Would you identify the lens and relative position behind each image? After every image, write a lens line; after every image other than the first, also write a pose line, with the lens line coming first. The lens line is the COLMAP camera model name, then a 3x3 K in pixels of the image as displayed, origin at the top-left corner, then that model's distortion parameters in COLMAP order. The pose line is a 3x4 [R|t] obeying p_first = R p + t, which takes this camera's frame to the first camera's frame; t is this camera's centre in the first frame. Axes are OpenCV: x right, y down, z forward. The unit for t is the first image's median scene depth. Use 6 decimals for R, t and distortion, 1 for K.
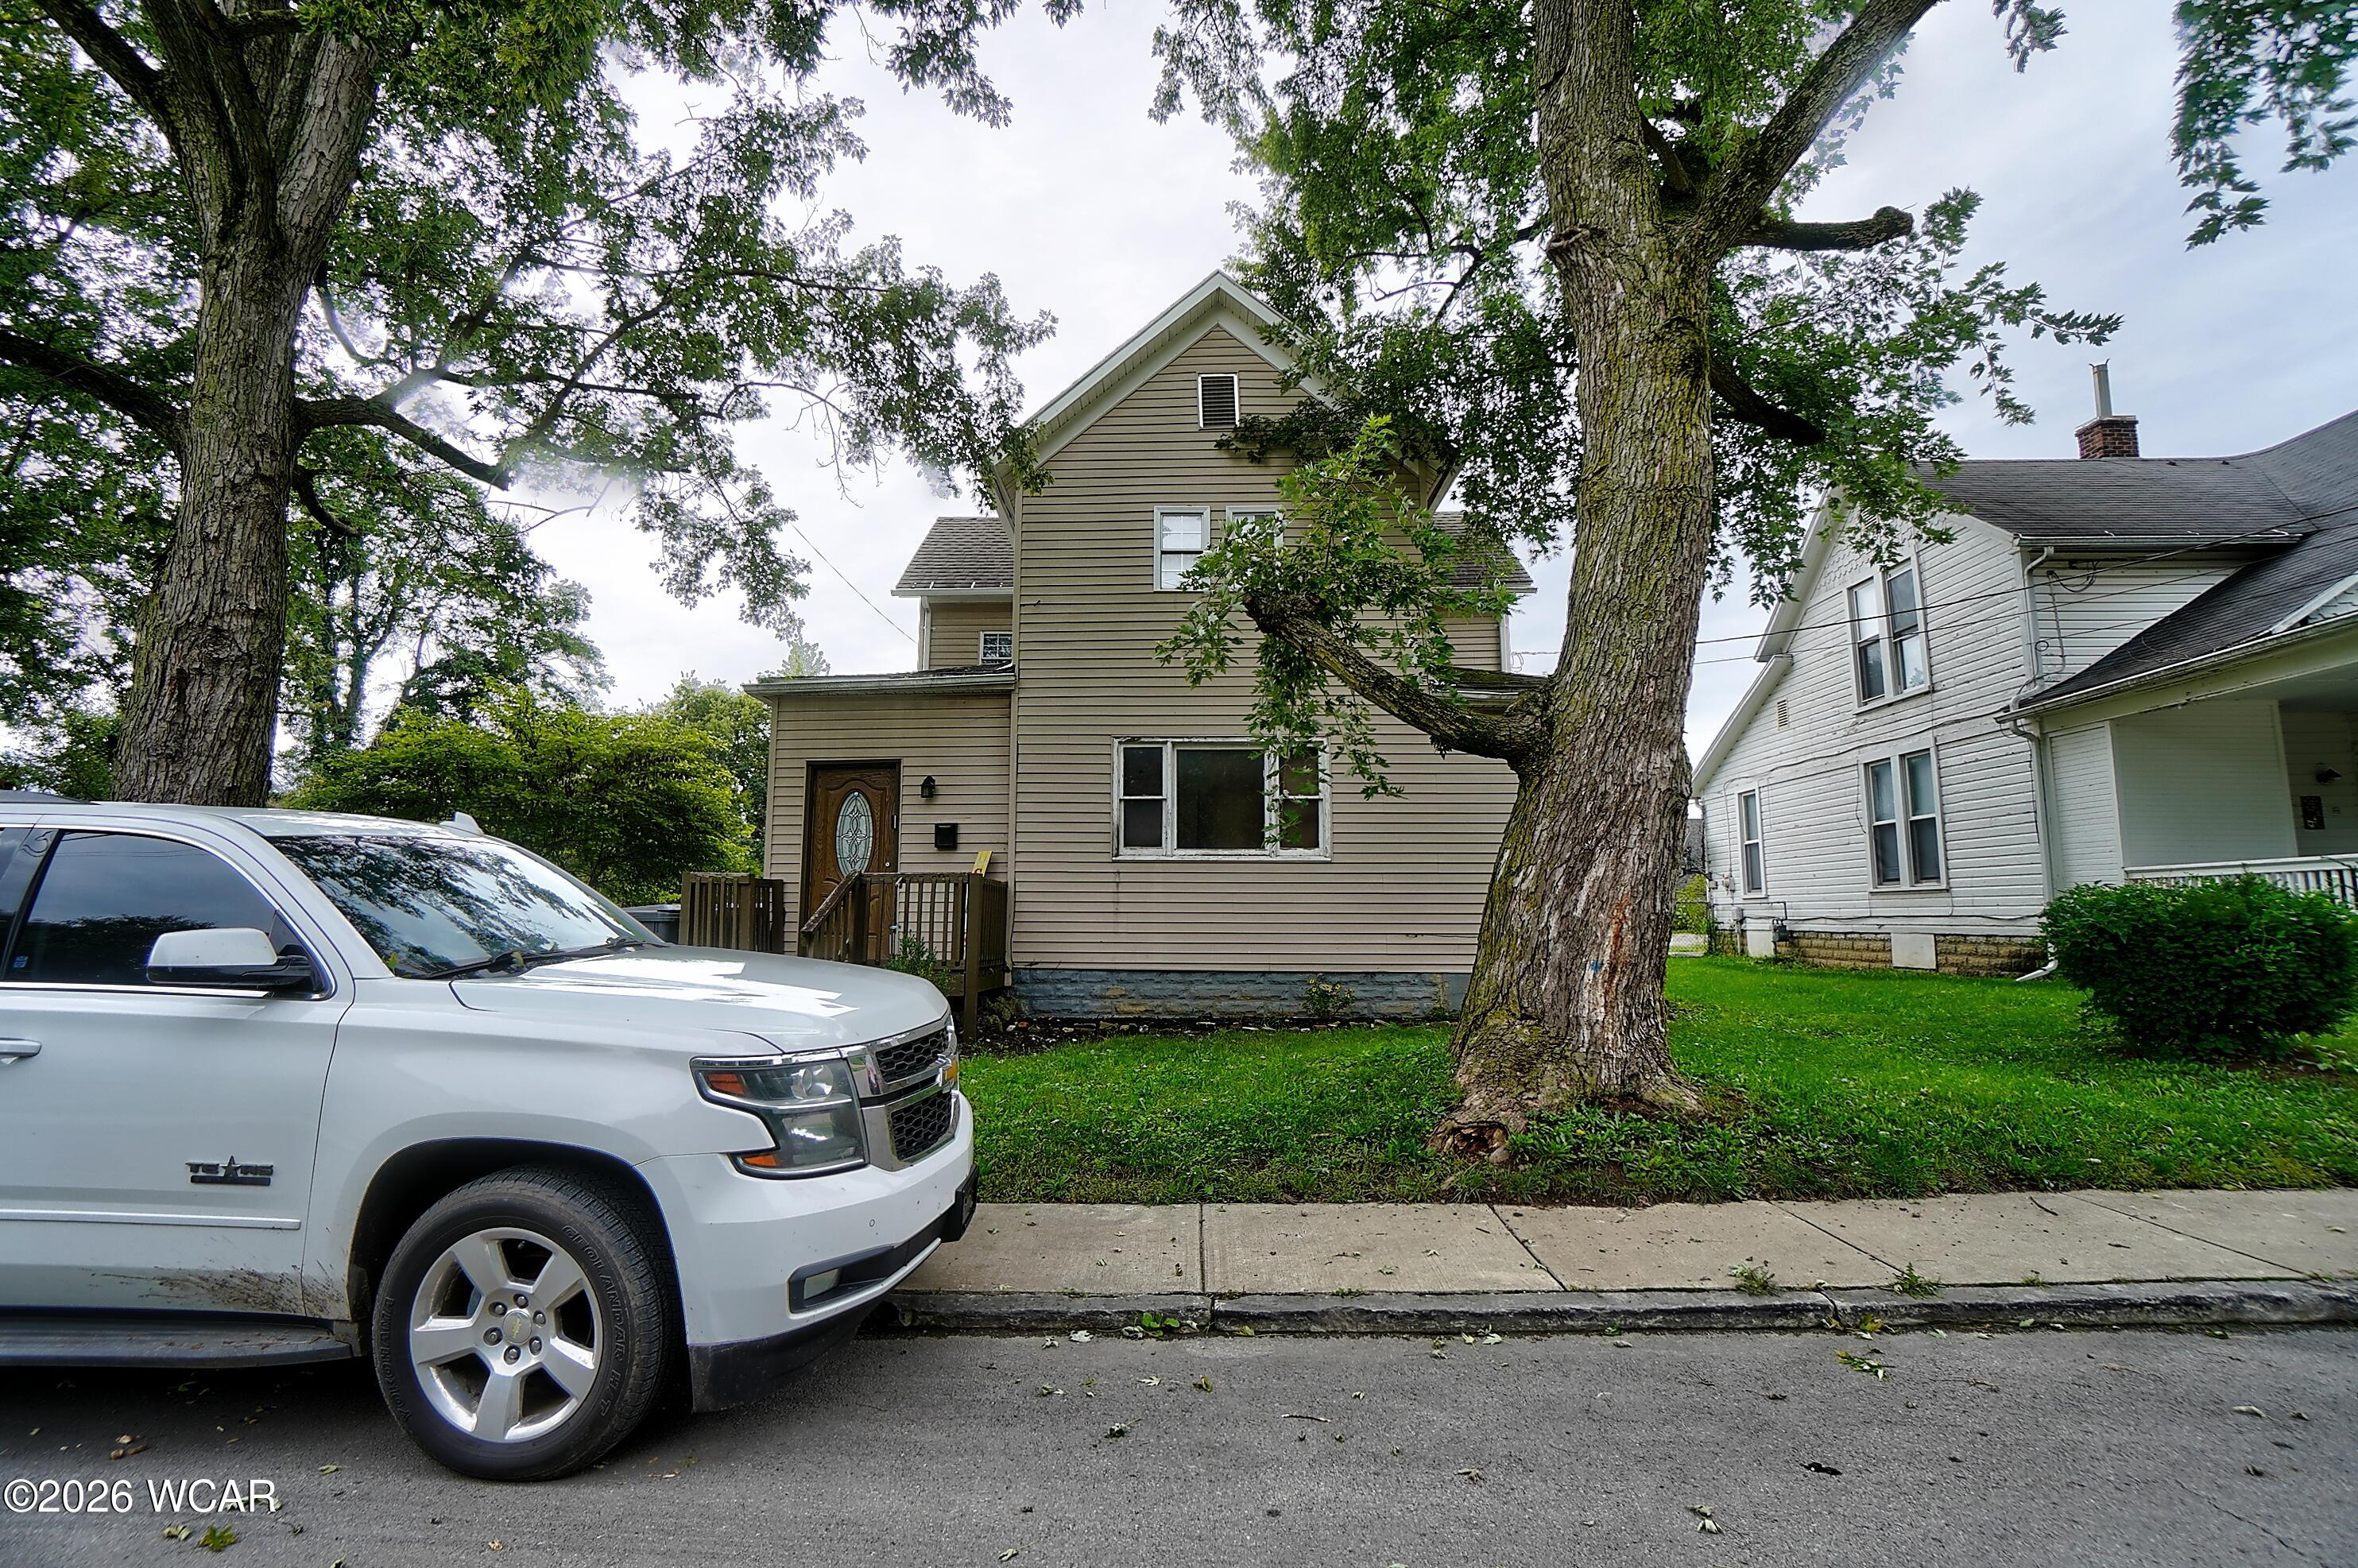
lens RADIAL K [[1044.3, 0, 1140.8], [0, 1044.3, 779.6], [0, 0, 1]] dist [-0.063874, 0.024267]
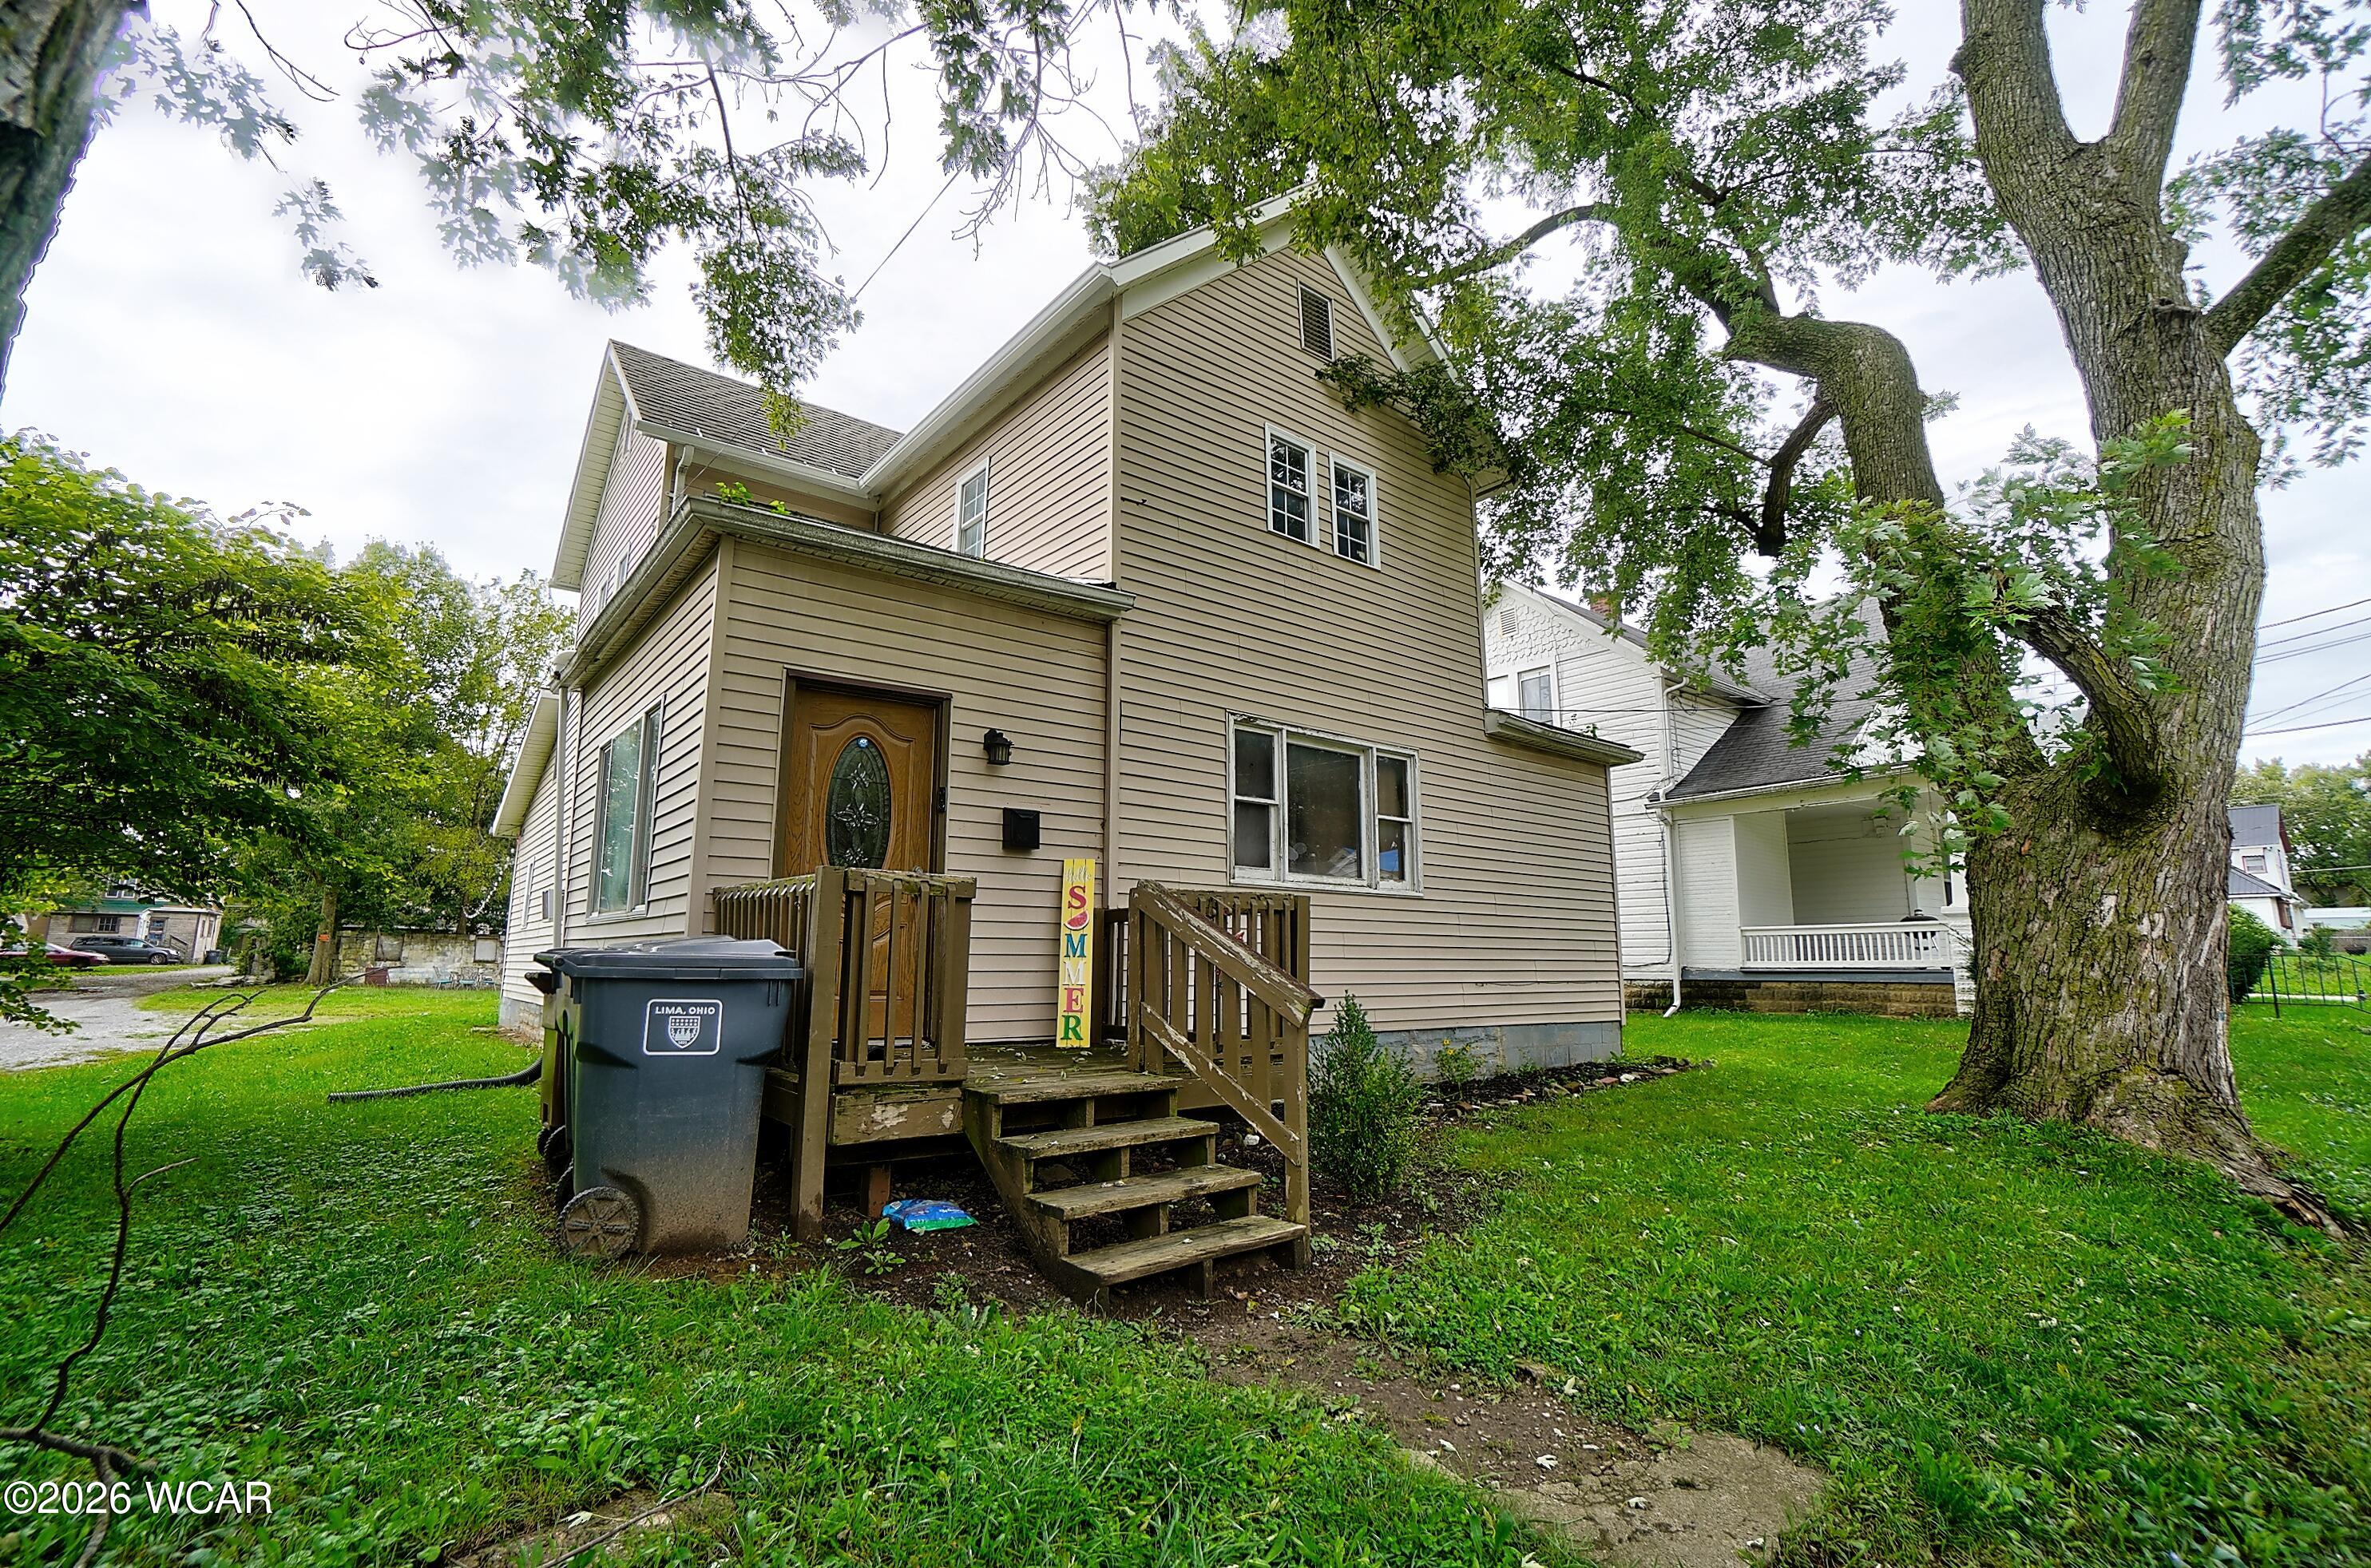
lens RADIAL K [[1059.3, 0, 1146.7], [0, 1059.3, 776.9], [0, 0, 1]] dist [-0.059772, 0.021791]
pose [[0.763126, 0.114959, 0.635942, -0.538099], [-0.092002, 0.993354, -0.069167, 0.060371], [-0.639667, -0.005725, 0.768631, 0.480357]]
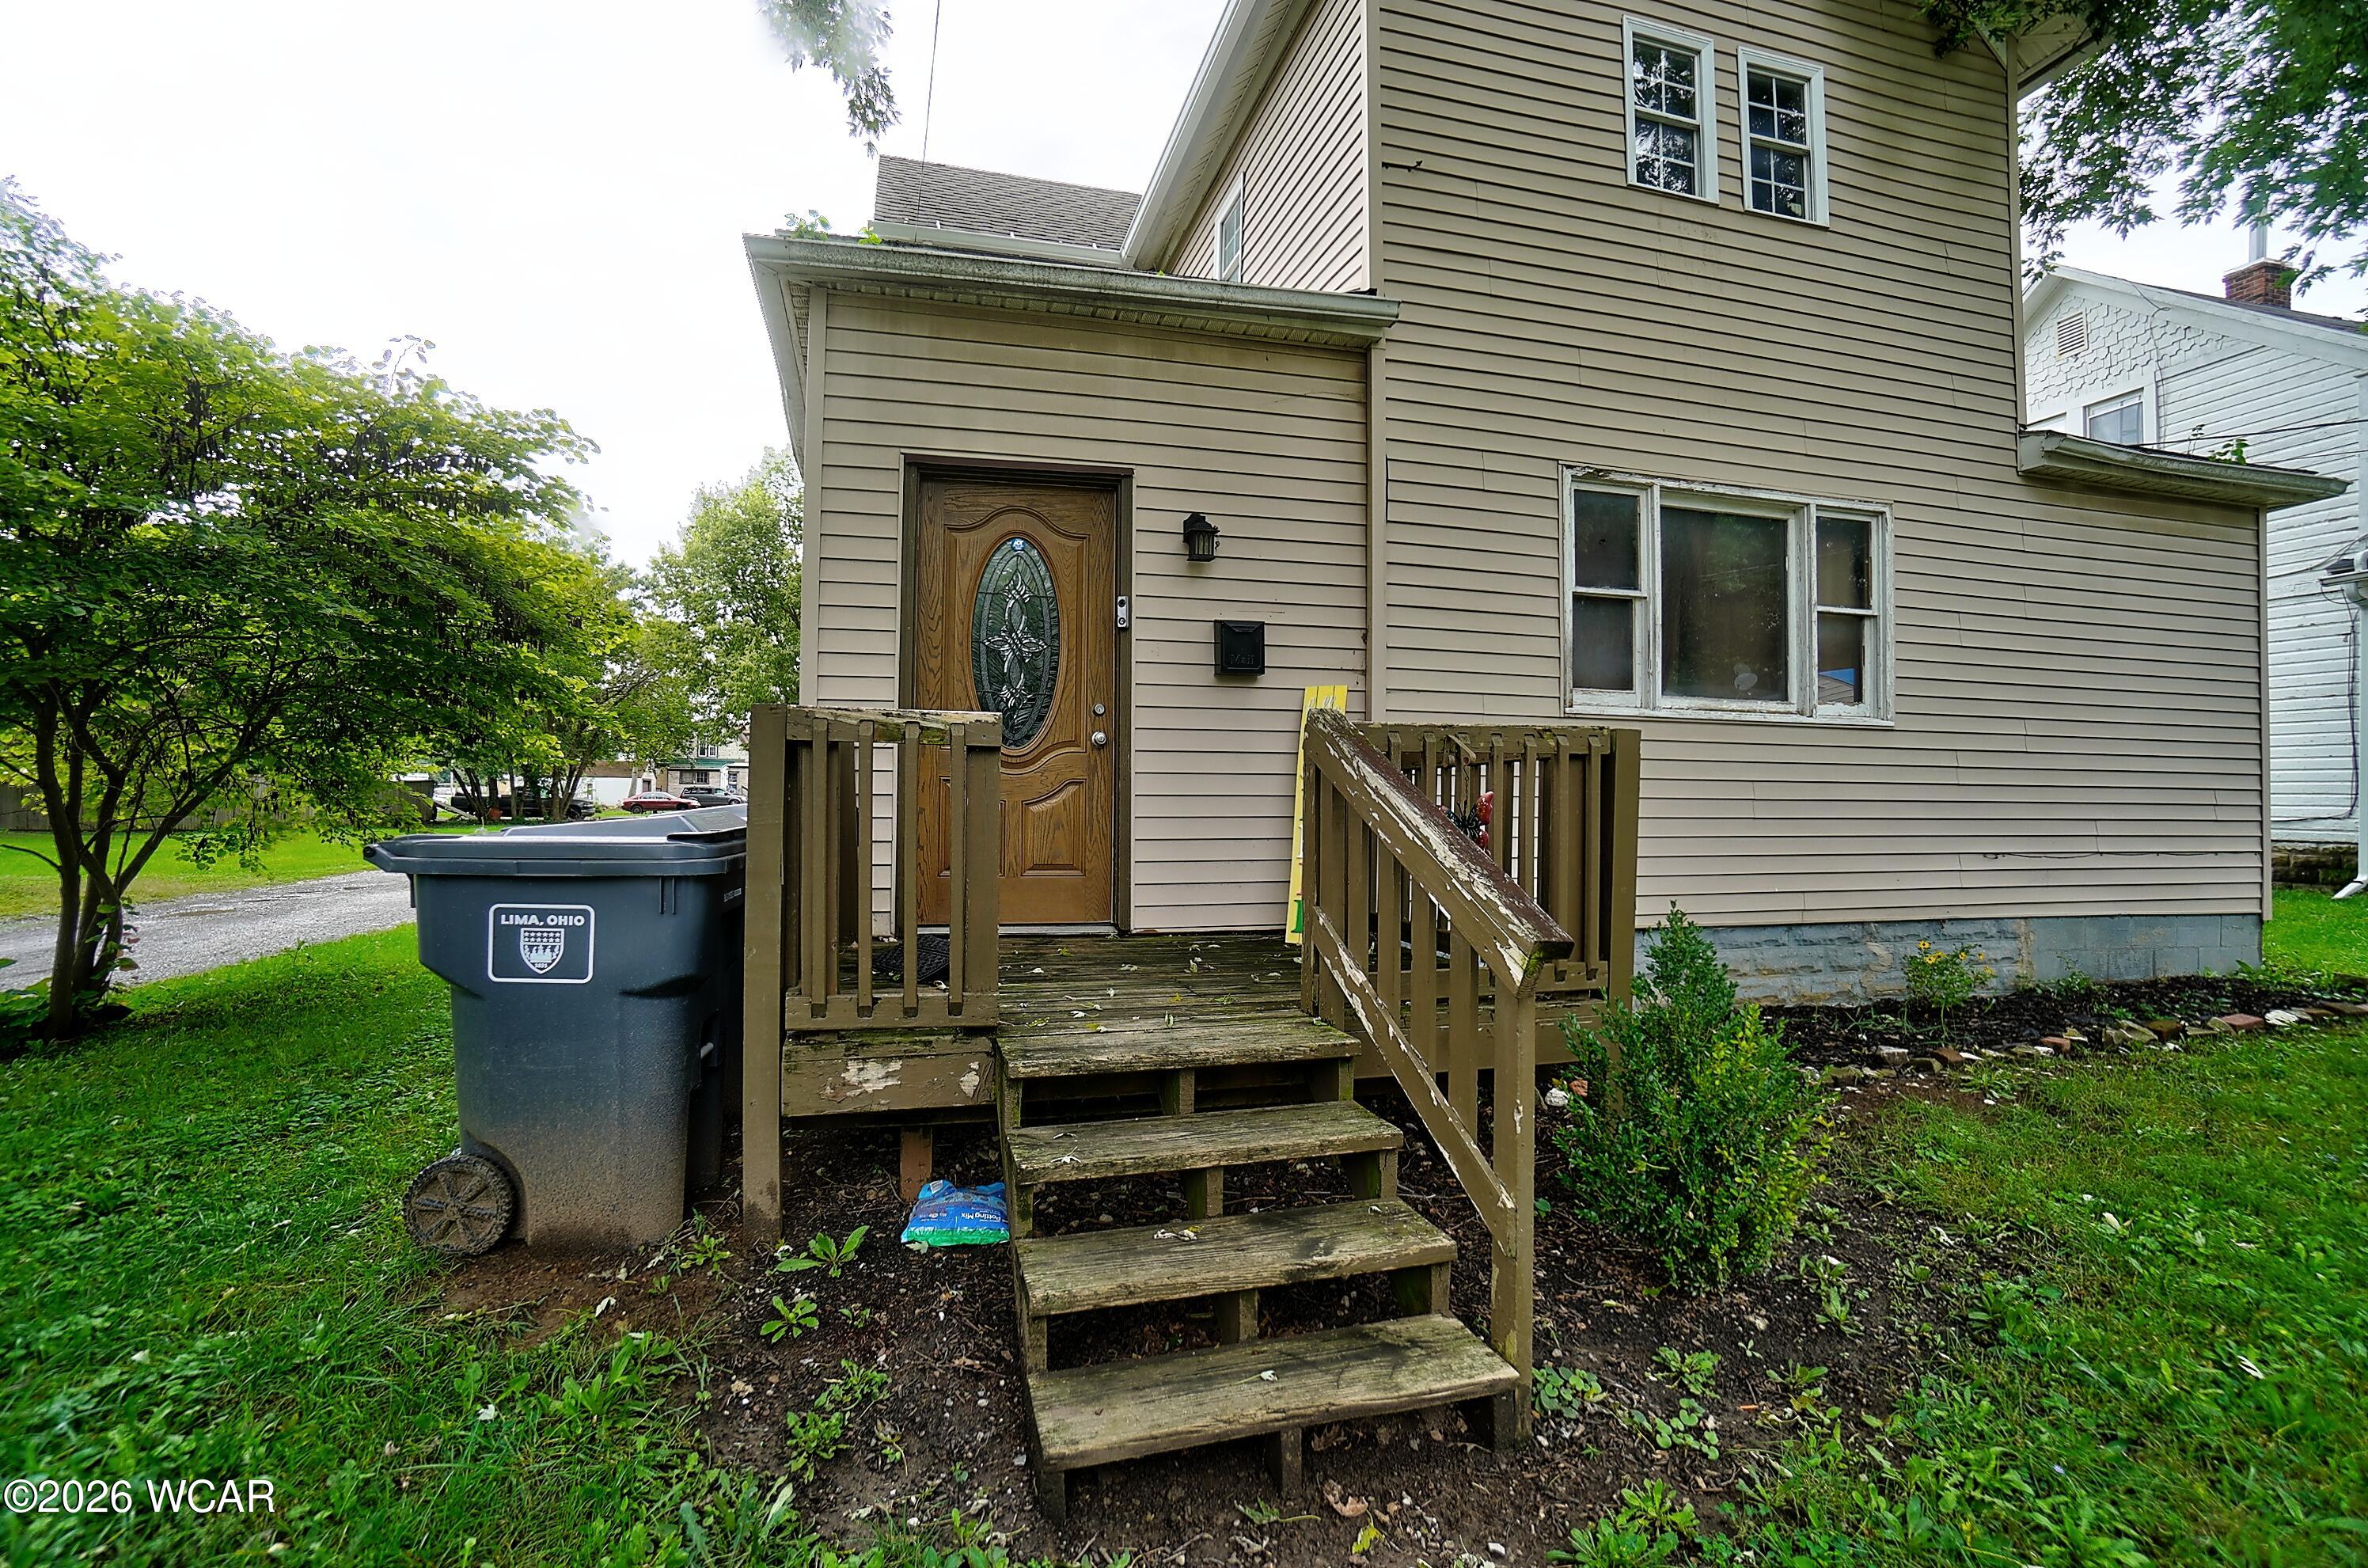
lens RADIAL K [[1048.8, 0, 1145.7], [0, 1048.8, 779.6], [0, 0, 1]] dist [-0.063874, 0.024267]
pose [[0.955138, 0.010963, 0.295958, -0.364201], [-0.045786, 0.992766, 0.110990, 0.062939], [-0.292600, -0.119561, 0.948731, 0.583786]]
